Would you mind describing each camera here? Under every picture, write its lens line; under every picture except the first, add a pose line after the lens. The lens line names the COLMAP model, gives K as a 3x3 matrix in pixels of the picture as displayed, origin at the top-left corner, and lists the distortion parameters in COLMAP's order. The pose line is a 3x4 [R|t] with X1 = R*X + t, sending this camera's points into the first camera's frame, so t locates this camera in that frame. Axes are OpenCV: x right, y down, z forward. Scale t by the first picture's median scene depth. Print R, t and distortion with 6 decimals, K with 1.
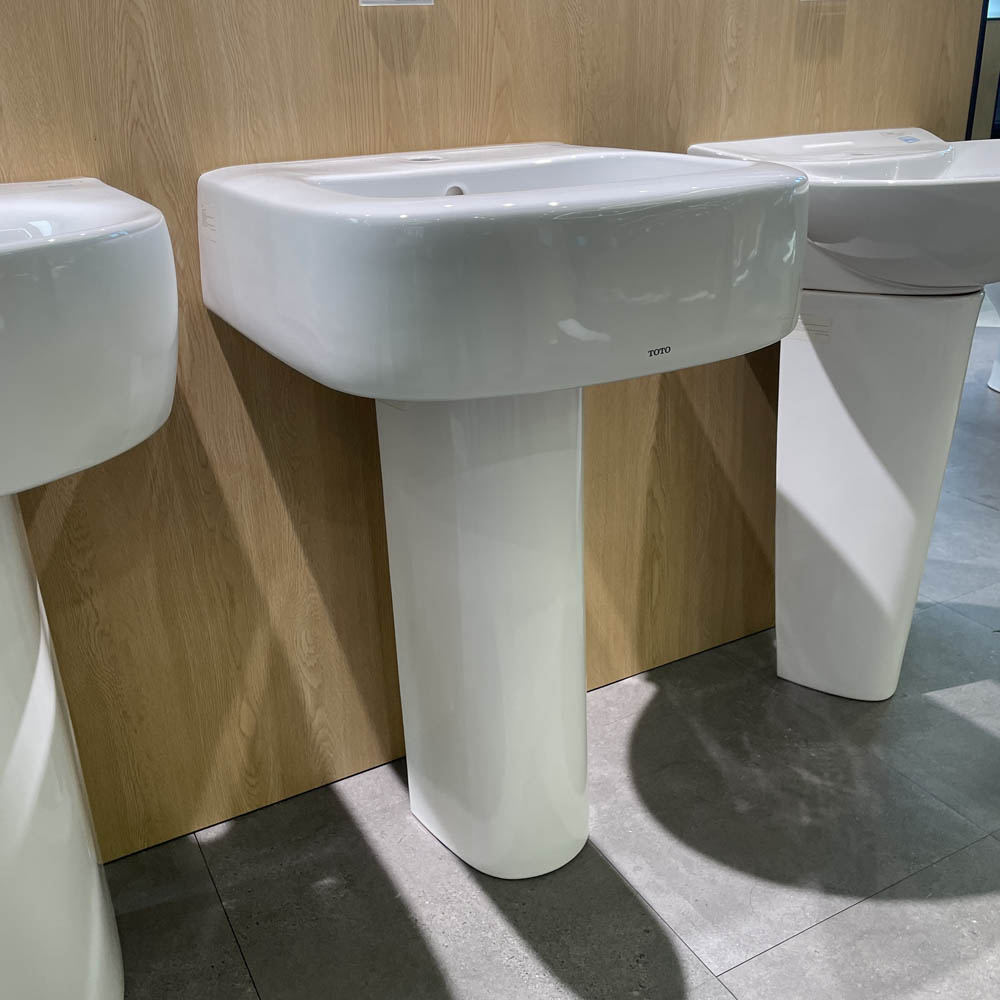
lens RADIAL K [[1011.1, 0, 498.6], [0, 1011.1, 488.7], [0, 0, 1]] dist [0.116466, -0.197874]
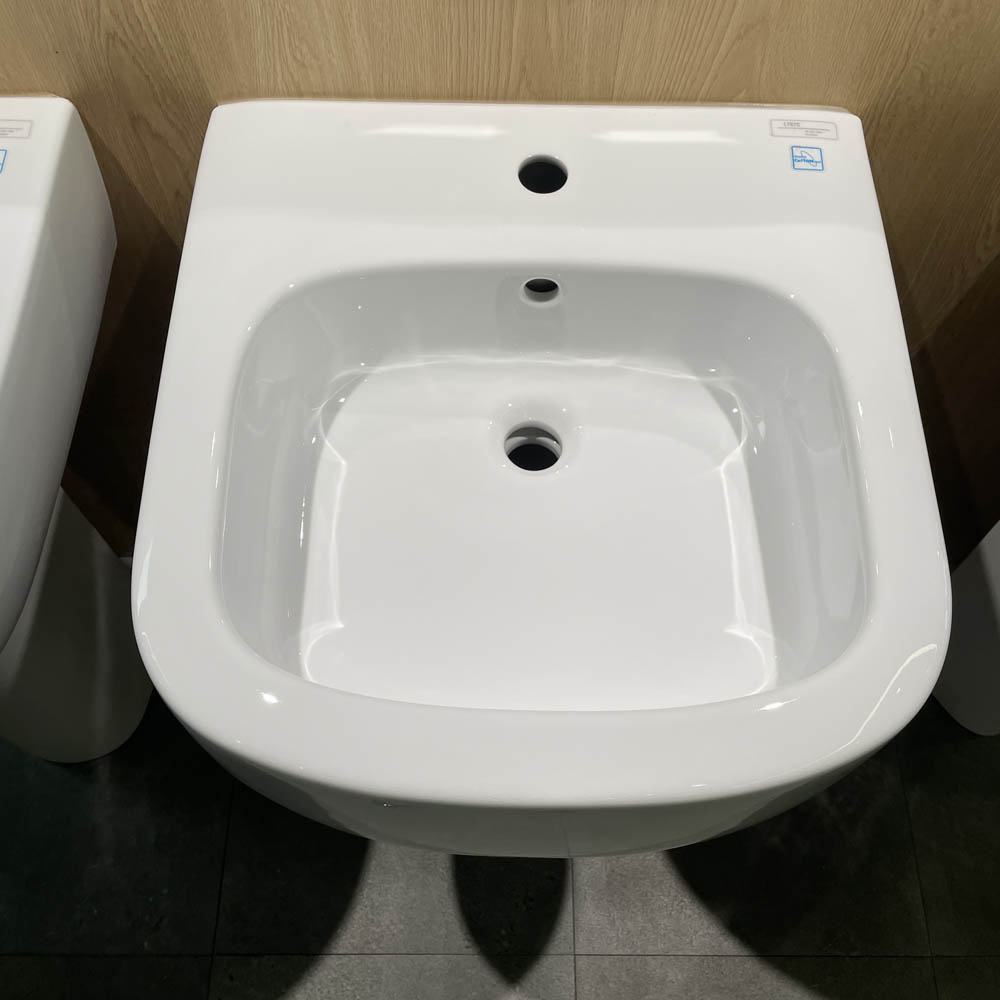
lens RADIAL K [[1031.6, 0, 522.1], [0, 1031.6, 502.6], [0, 0, 1]] dist [0.042106, -0.044716]
pose [[0.875231, 0.457260, -0.157745, 0.096988], [-0.236294, 0.688741, 0.685420, -0.543523], [0.422060, -0.562627, 0.710855, 0.379394]]
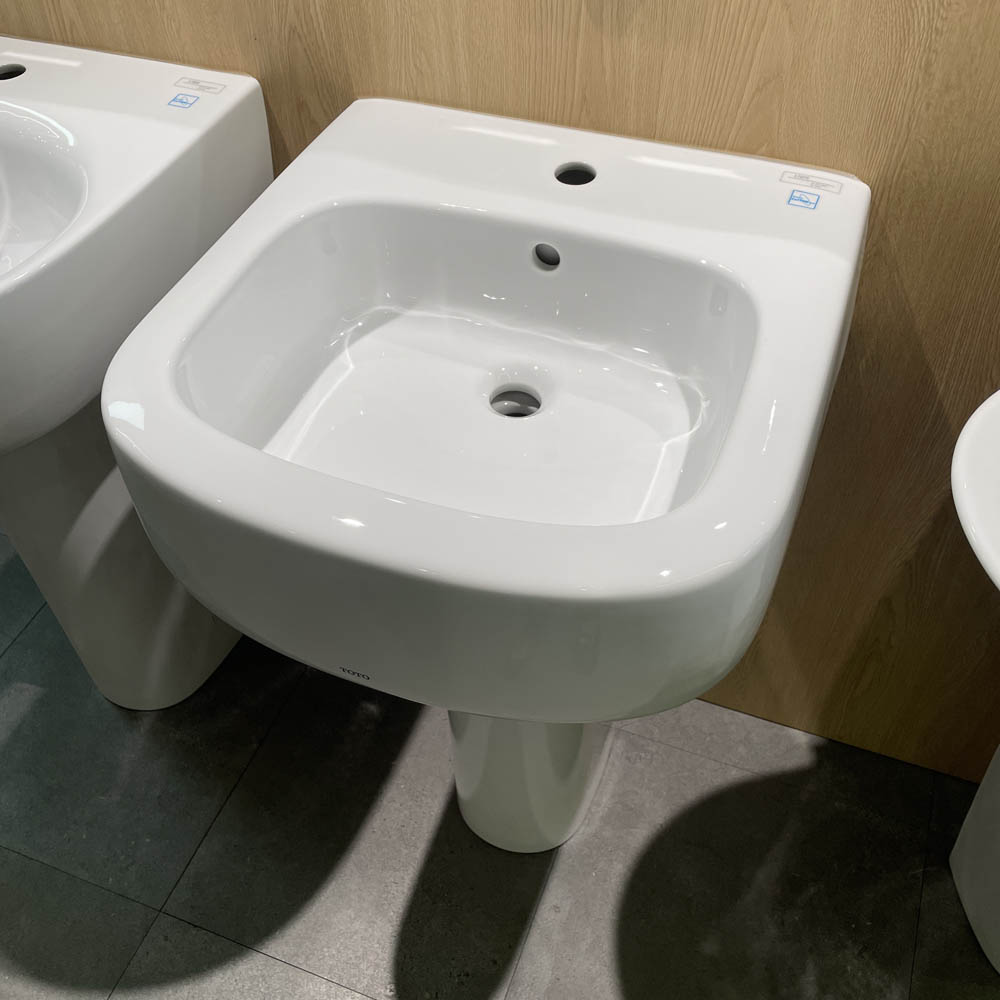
lens RADIAL K [[1032.2, 0, 513.5], [0, 1032.2, 503.9], [0, 0, 1]] dist [0.045565, -0.034641]
pose [[0.650672, 0.581031, -0.488906, 0.364629], [-0.290538, 0.785340, 0.546653, -0.472096], [0.701579, -0.213646, 0.679810, 0.351718]]
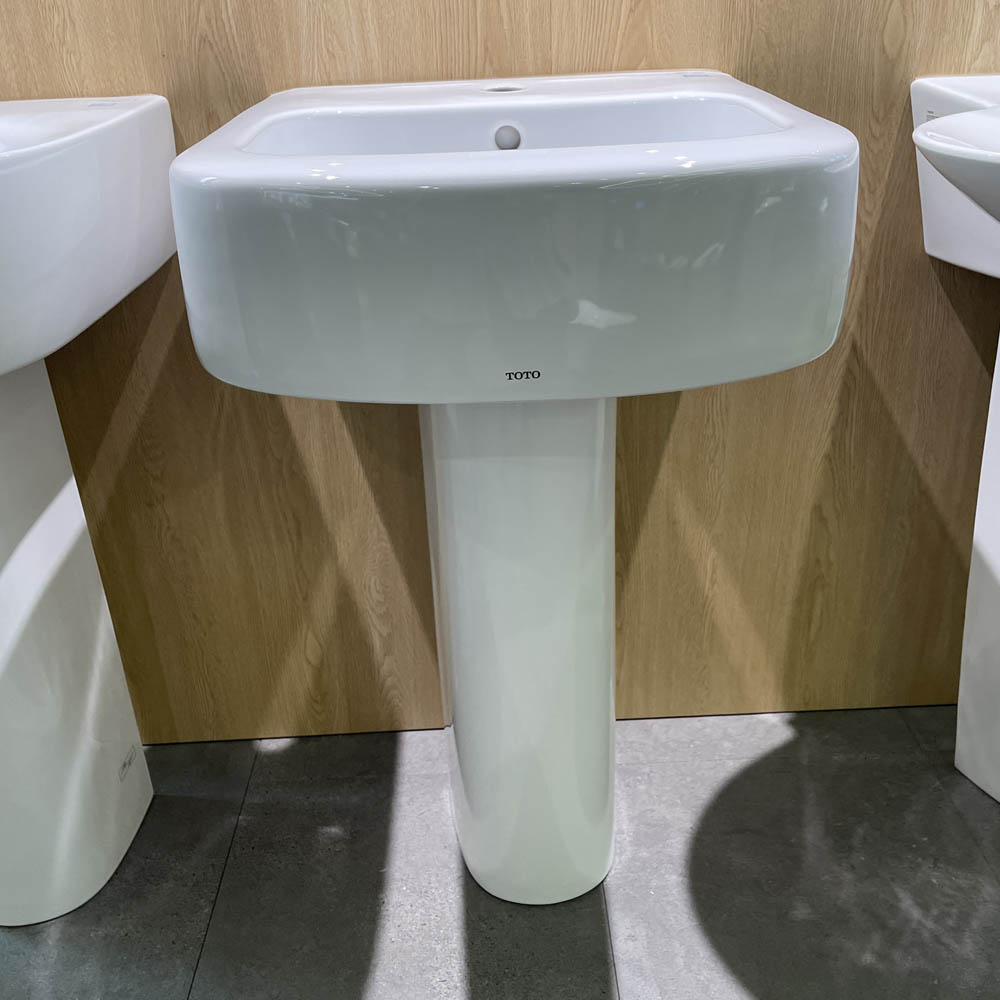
lens RADIAL K [[1021.5, 0, 515.5], [0, 1021.5, 482.3], [0, 0, 1]] dist [0.075070, -0.100307]
pose [[0.893823, 0.202843, -0.399920, 0.309357], [-0.165019, 0.978046, 0.127256, -0.098177], [0.416953, -0.047749, 0.907673, 0.178729]]
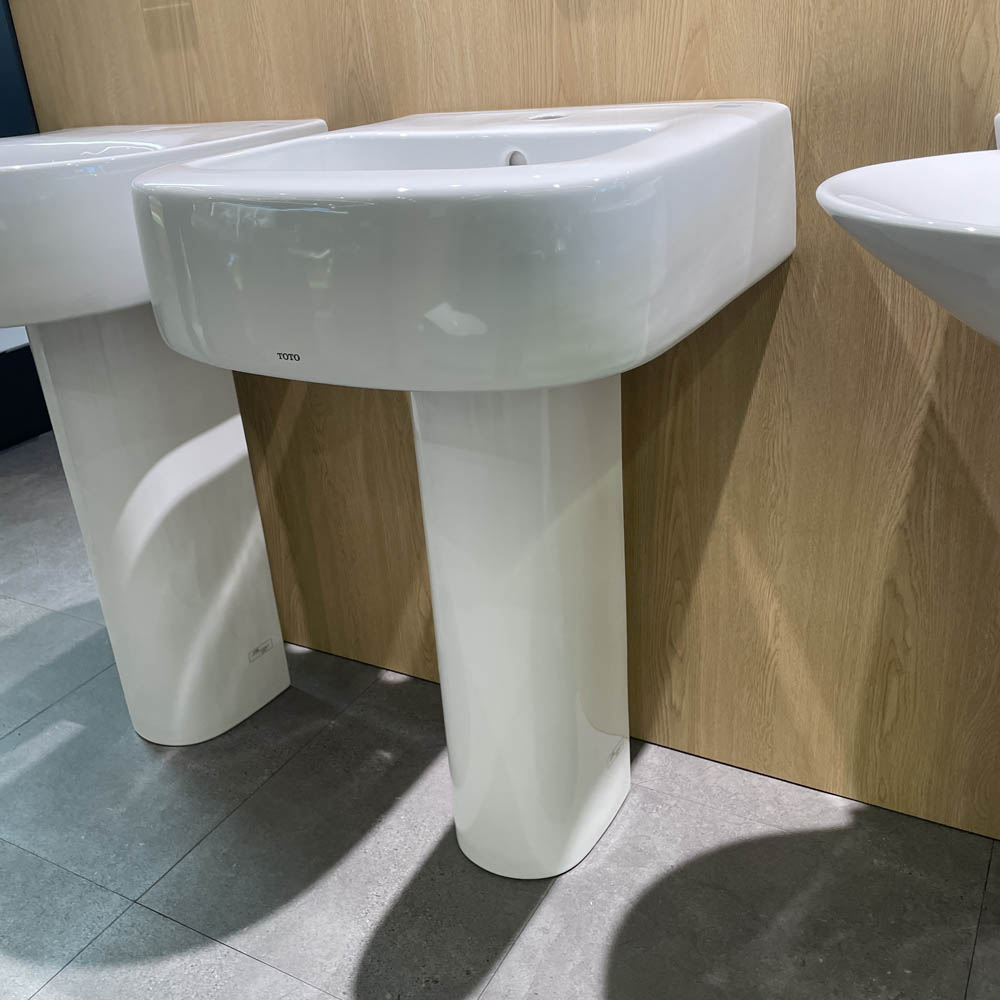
lens RADIAL K [[1027.4, 0, 500.0], [0, 1027.4, 500.0], [0, 0, 1]] dist [0.071289, -0.090374]
pose [[0.529751, 0.350195, -0.772481, 0.668651], [-0.267994, 0.933232, 0.239284, -0.186852], [0.804700, 0.080260, 0.588231, 0.387130]]
